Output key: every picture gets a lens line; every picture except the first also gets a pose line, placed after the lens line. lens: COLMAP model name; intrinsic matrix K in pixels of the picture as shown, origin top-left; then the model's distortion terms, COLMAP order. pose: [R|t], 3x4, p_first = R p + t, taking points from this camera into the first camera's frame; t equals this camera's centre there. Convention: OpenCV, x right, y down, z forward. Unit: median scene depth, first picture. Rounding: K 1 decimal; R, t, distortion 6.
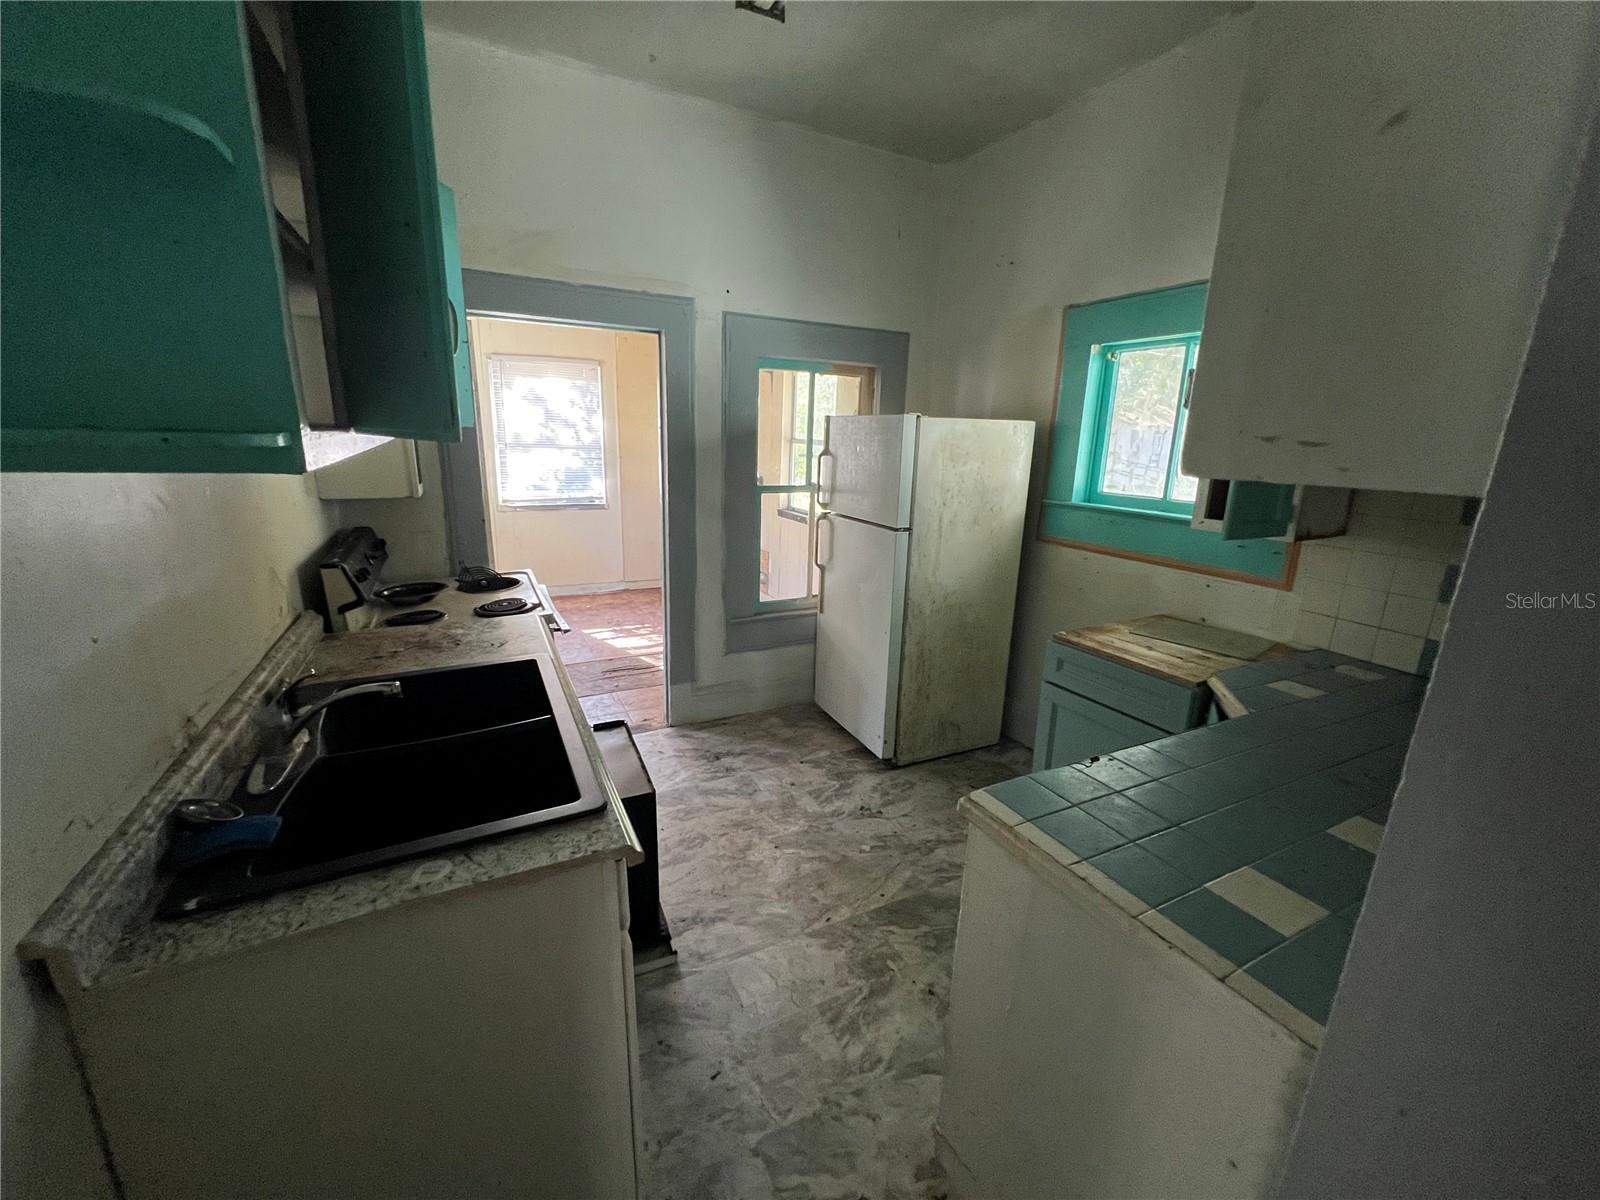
lens RADIAL K [[645.3, 0, 783.2], [0, 645.3, 589.4], [0, 0, 1]] dist [0.028577, 0.000608]
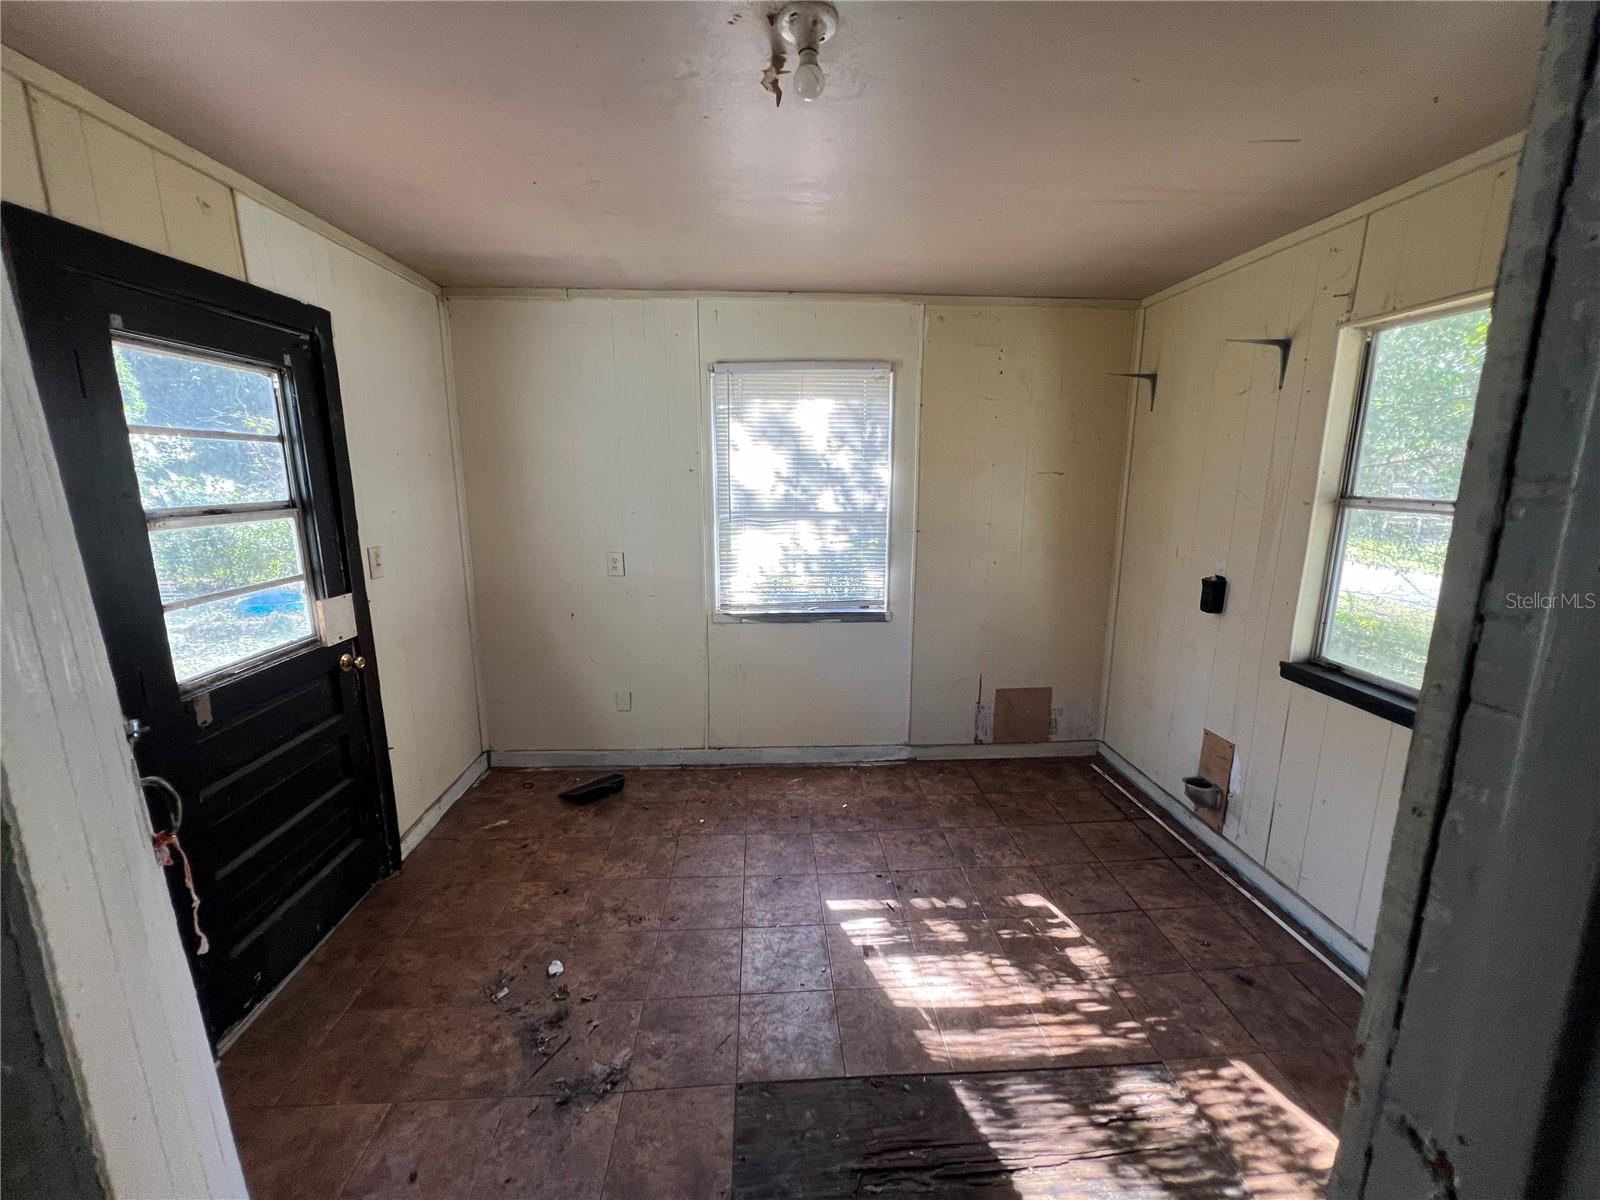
lens RADIAL K [[645.3, 0, 803.5], [0, 645.3, 596.8], [0, 0, 1]] dist [0.028577, 0.000608]
pose [[0.924943, 0.049470, -0.376873, -0.138822], [-0.067295, 0.997144, -0.034271, -0.130856], [0.374101, 0.057060, 0.925631, 0.480877]]
